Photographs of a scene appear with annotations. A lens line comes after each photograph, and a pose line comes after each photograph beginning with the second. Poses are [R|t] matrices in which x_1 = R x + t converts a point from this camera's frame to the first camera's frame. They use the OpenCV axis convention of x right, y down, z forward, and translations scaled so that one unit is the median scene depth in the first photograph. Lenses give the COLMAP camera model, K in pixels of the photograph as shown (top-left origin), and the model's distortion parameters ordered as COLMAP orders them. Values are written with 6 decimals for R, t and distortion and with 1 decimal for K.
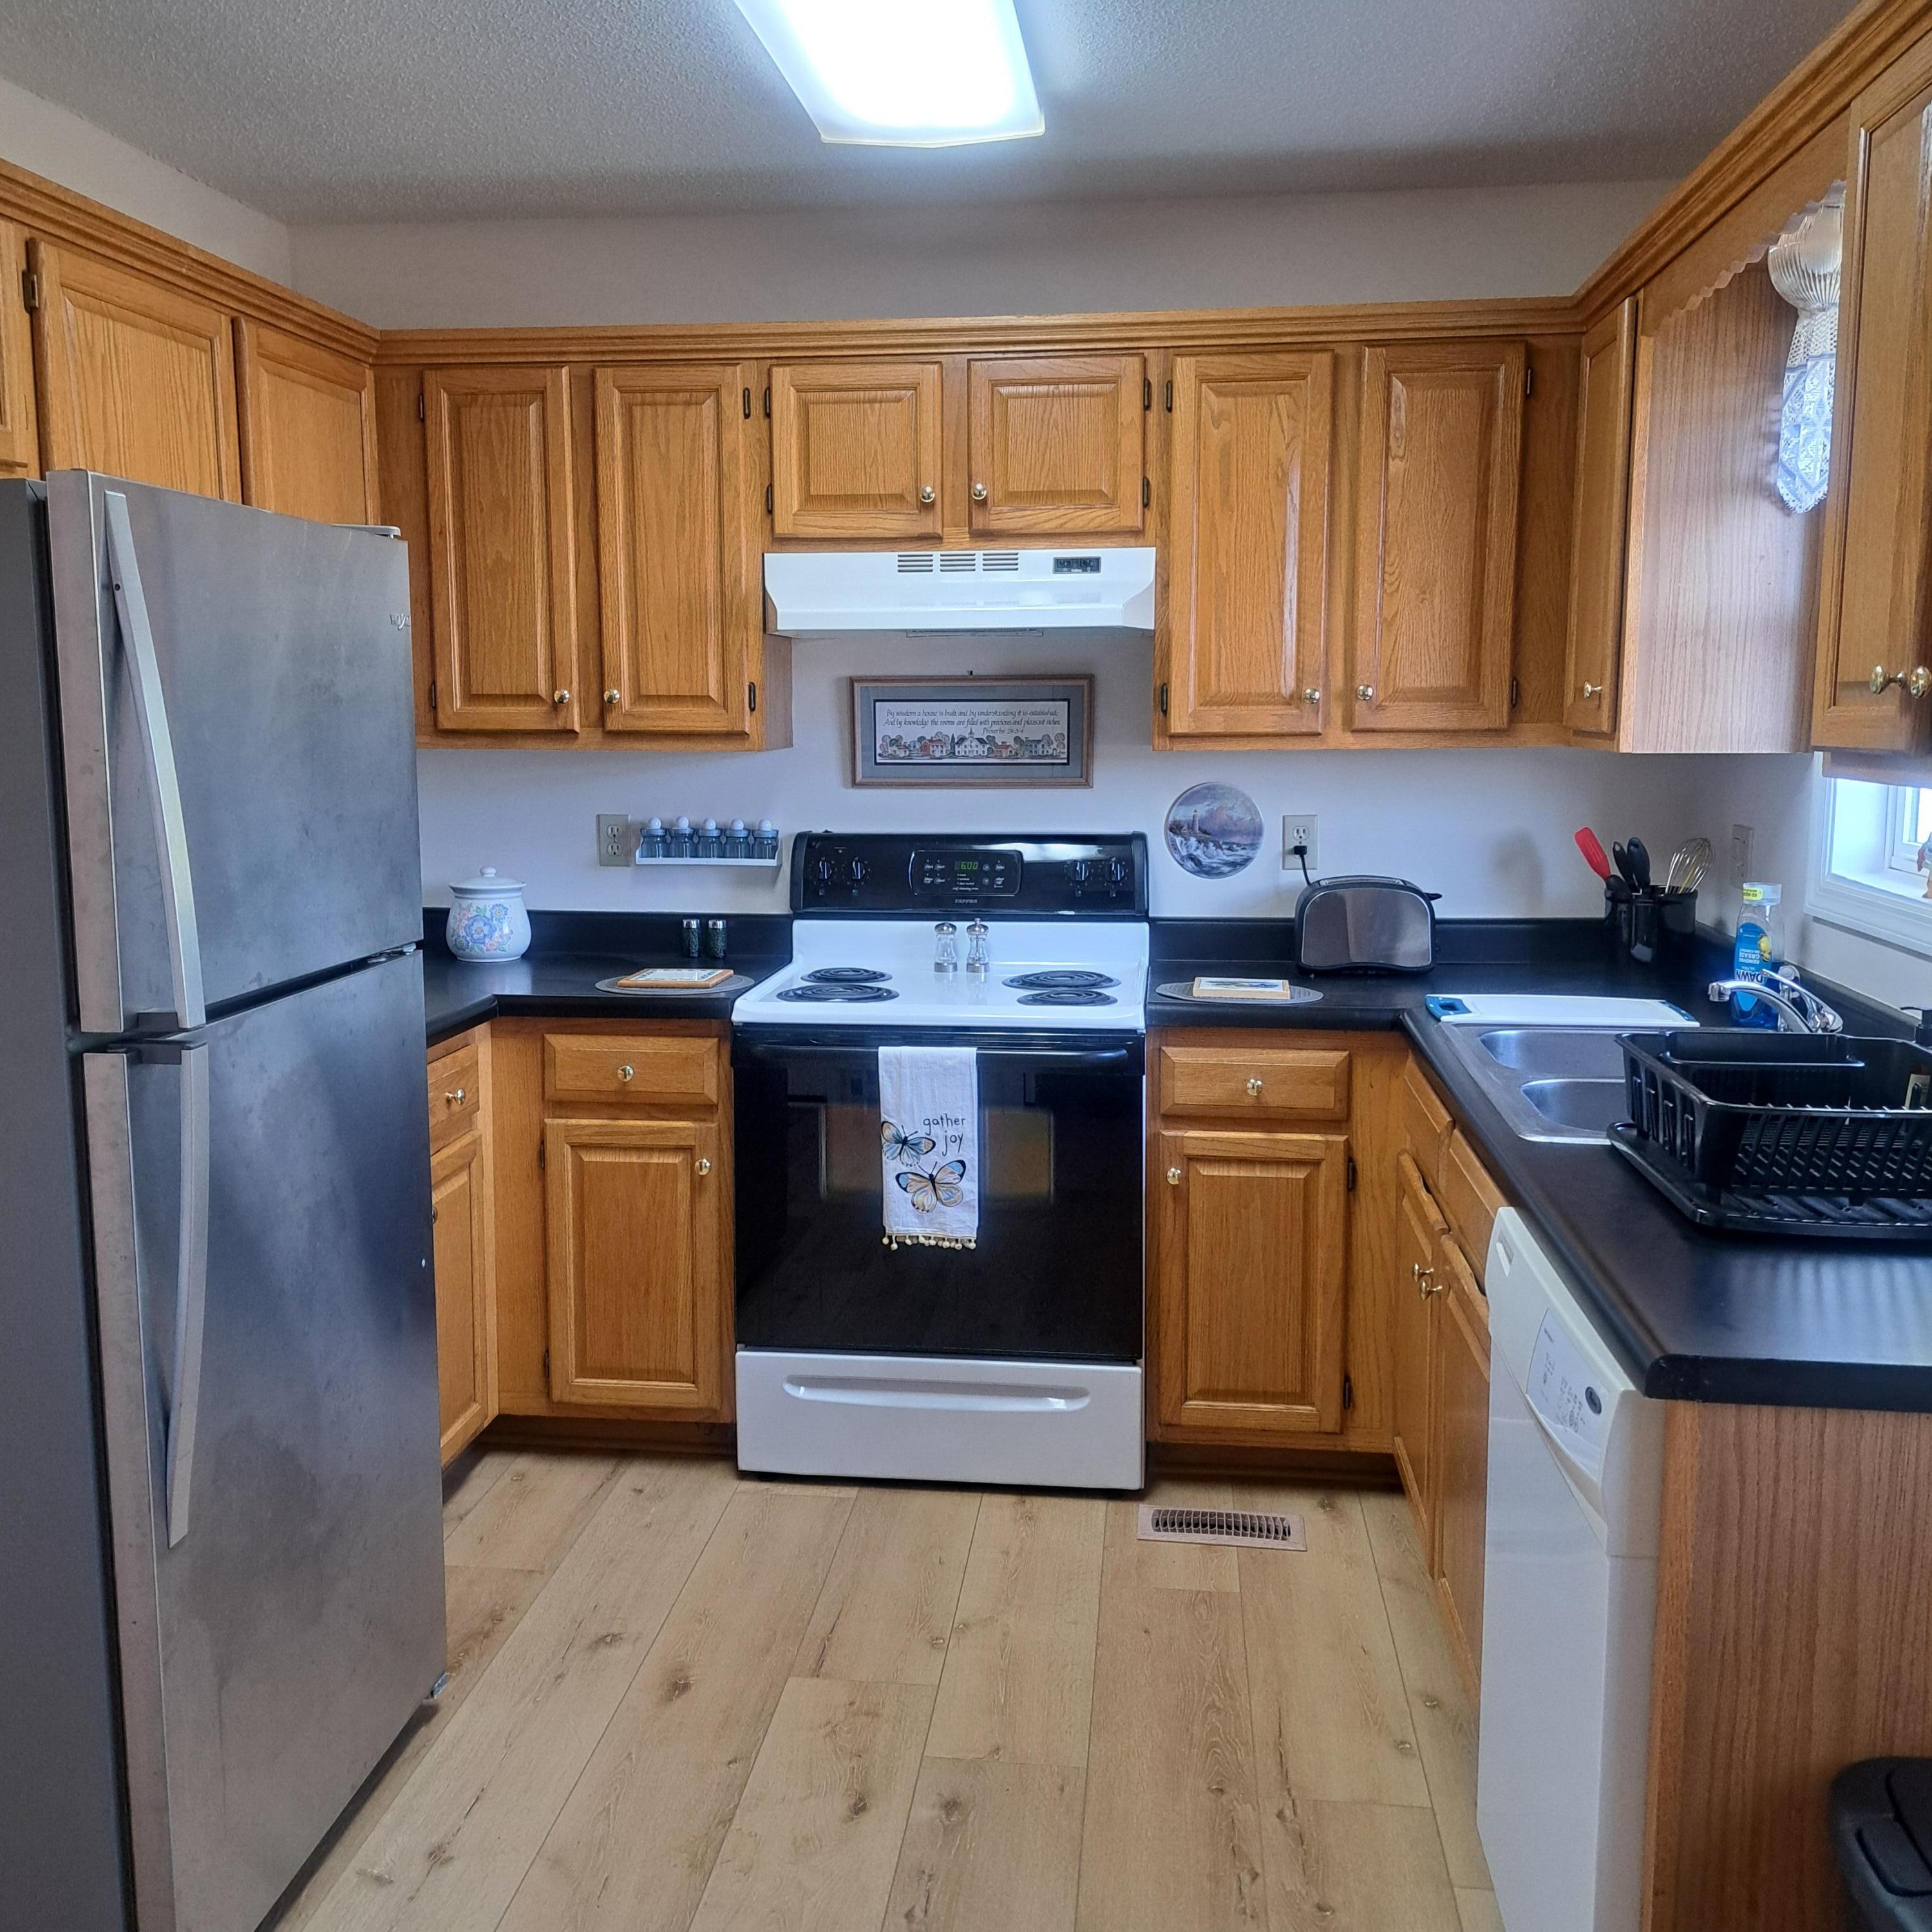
lens RADIAL K [[1885.7, 0, 946.0], [0, 1885.7, 923.8], [0, 0, 1]] dist [0.034845, 0.000000]
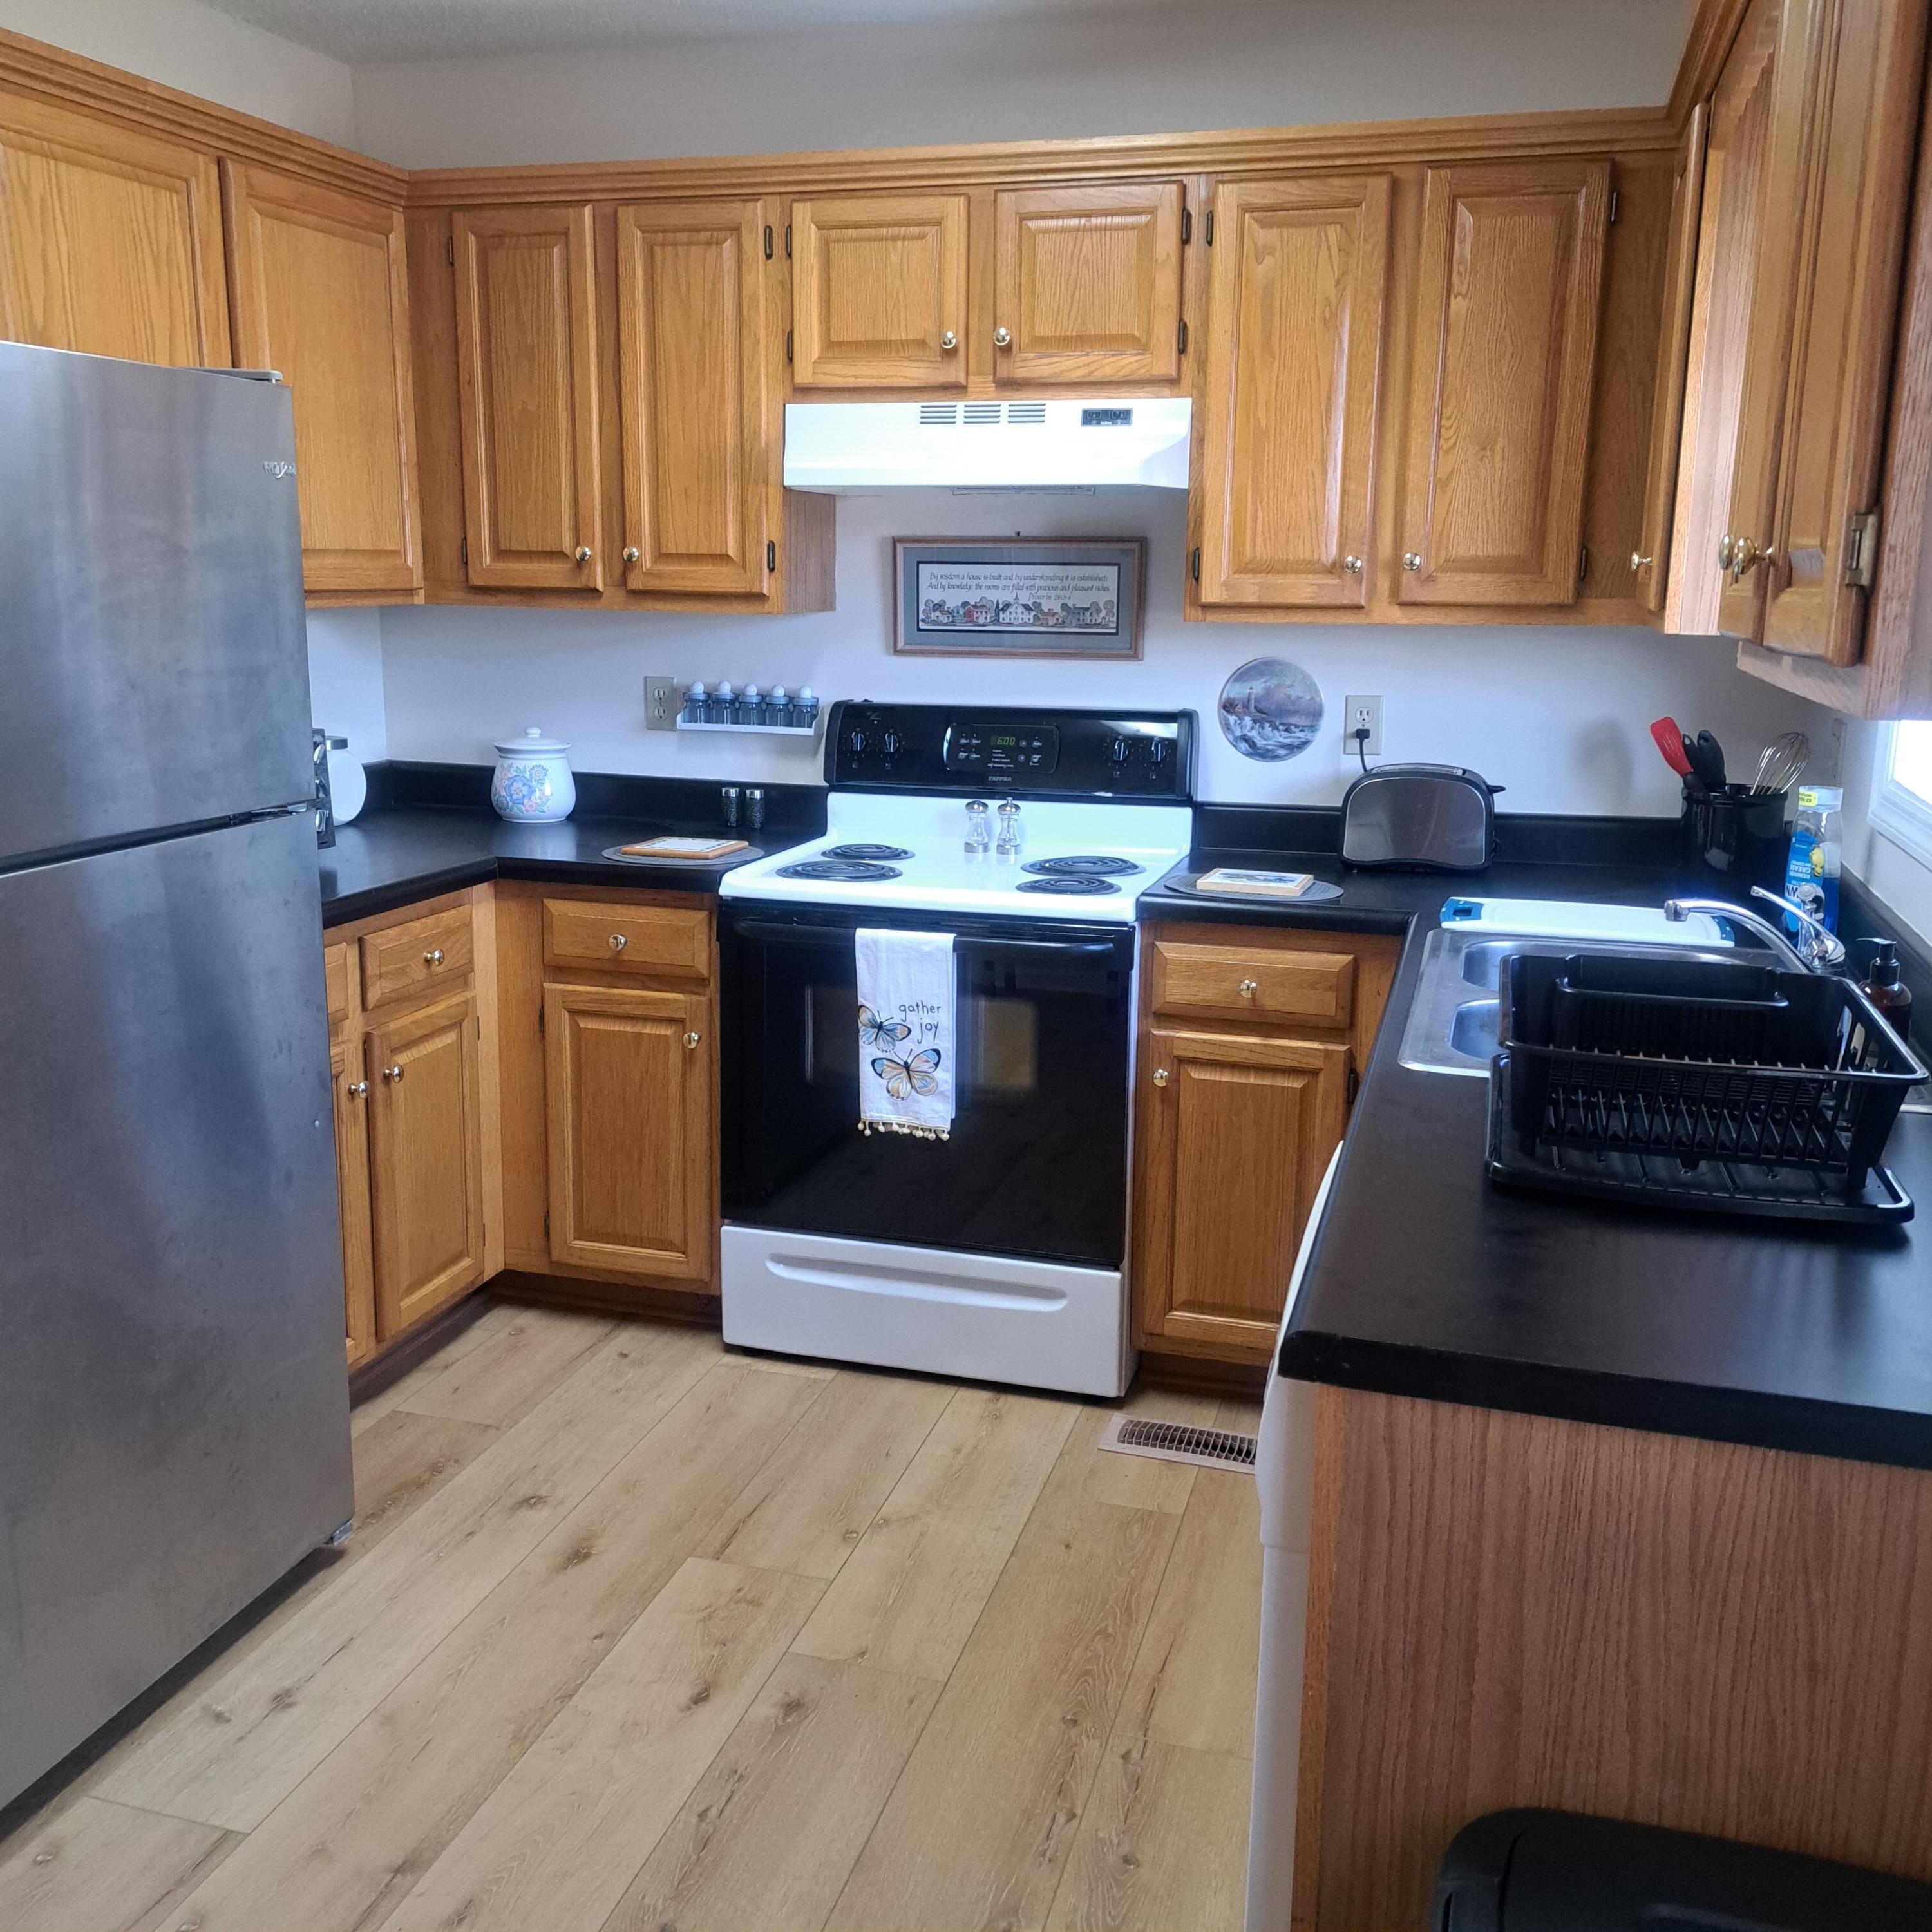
lens RADIAL K [[1885.7, 0, 951.5], [0, 1885.7, 931.6], [0, 0, 1]] dist [0.034845, 0.000000]
pose [[0.985572, 0.046642, -0.162704, 0.164894], [-0.034050, 0.996266, 0.079335, -0.010263], [0.165797, -0.072650, 0.983480, 0.059767]]
